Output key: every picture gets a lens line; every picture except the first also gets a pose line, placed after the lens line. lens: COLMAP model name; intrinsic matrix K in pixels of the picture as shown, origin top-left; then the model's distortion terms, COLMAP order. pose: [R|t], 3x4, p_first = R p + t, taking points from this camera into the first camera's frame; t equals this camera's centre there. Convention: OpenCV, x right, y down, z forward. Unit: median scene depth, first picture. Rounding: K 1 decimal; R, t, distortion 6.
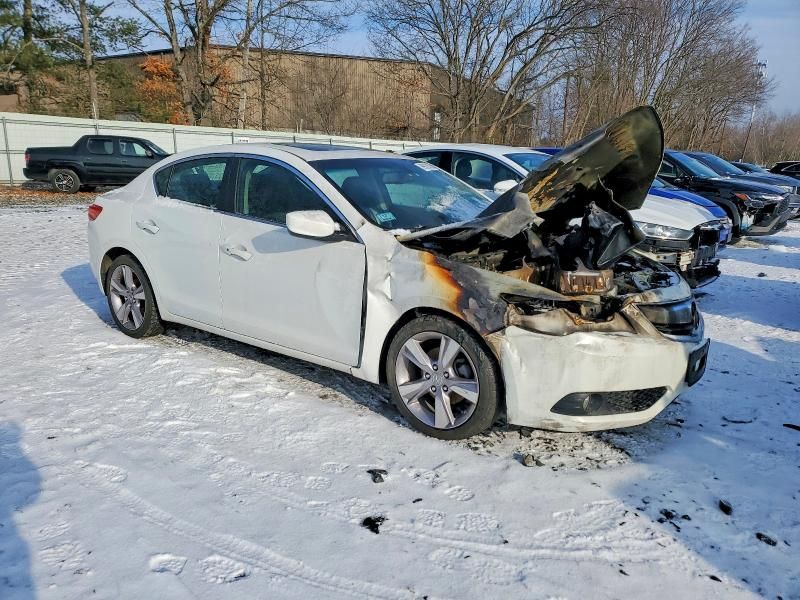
lens RADIAL K [[605.3, 0, 399.5], [0, 605.3, 302.1], [0, 0, 1]] dist [0.011764, 0.007825]
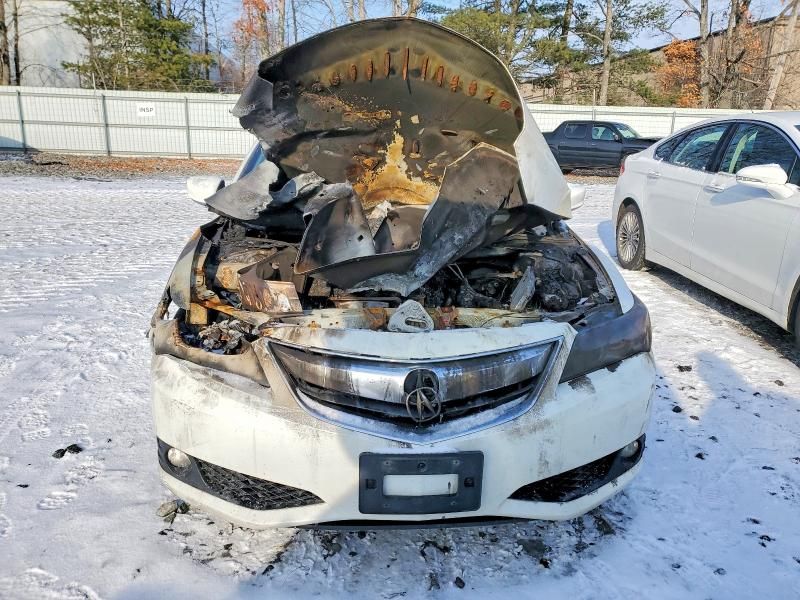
lens RADIAL K [[605.3, 0, 397.9], [0, 605.3, 294.2], [0, 0, 1]] dist [0.011764, 0.007825]
pose [[0.686084, 0.177179, -0.705617, 0.873351], [-0.171103, 0.981983, 0.080208, -0.110148], [0.707115, 0.065704, 0.704039, 0.628605]]
